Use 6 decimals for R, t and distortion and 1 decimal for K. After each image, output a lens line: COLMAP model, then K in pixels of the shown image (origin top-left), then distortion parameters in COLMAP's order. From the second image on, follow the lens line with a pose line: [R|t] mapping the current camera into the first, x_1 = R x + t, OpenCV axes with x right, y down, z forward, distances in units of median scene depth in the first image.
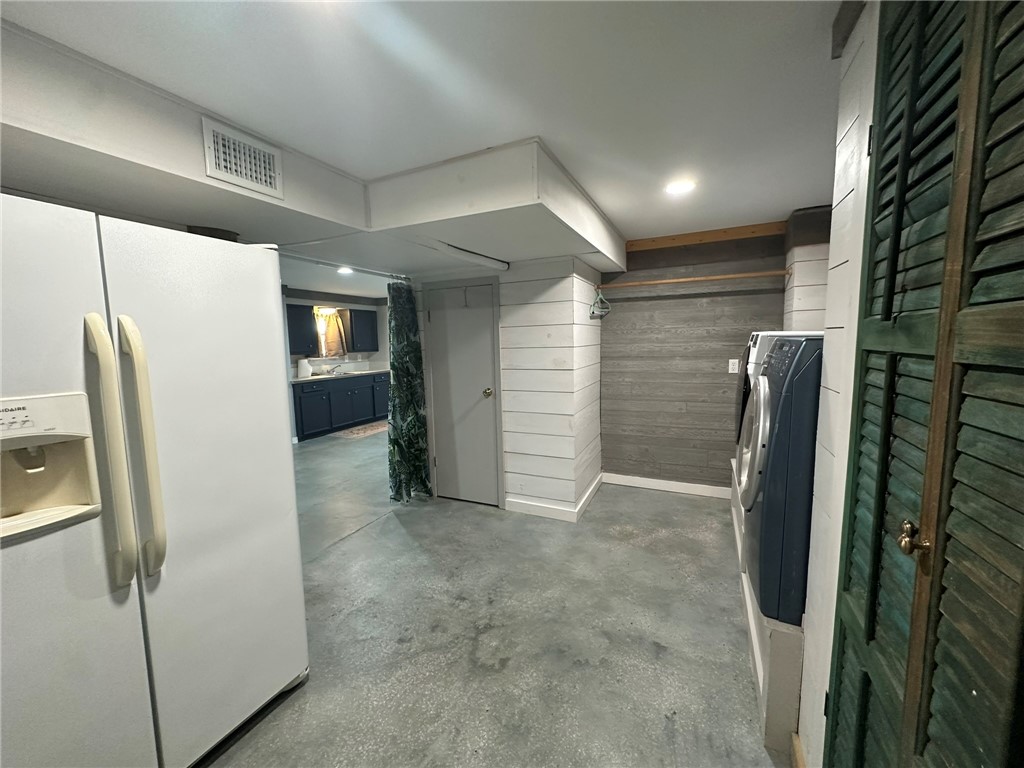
lens RADIAL K [[409.8, 0, 512.1], [0, 409.8, 384.2], [0, 0, 1]] dist [-0.003756, 0.000630]
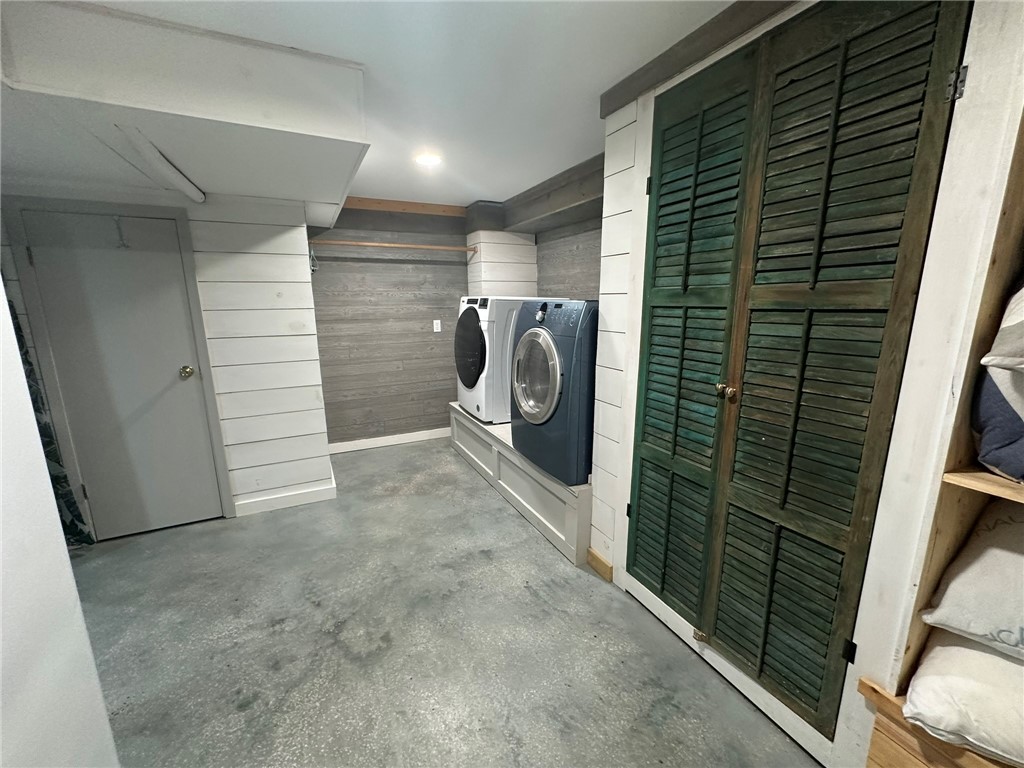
lens RADIAL K [[409.8, 0, 512.1], [0, 409.8, 384.2], [0, 0, 1]] dist [-0.003756, 0.000630]
pose [[0.617636, -0.139335, 0.774023, -0.268825], [0.075587, 0.990142, 0.117924, -0.000567], [-0.782824, -0.014328, 0.622079, 0.097432]]
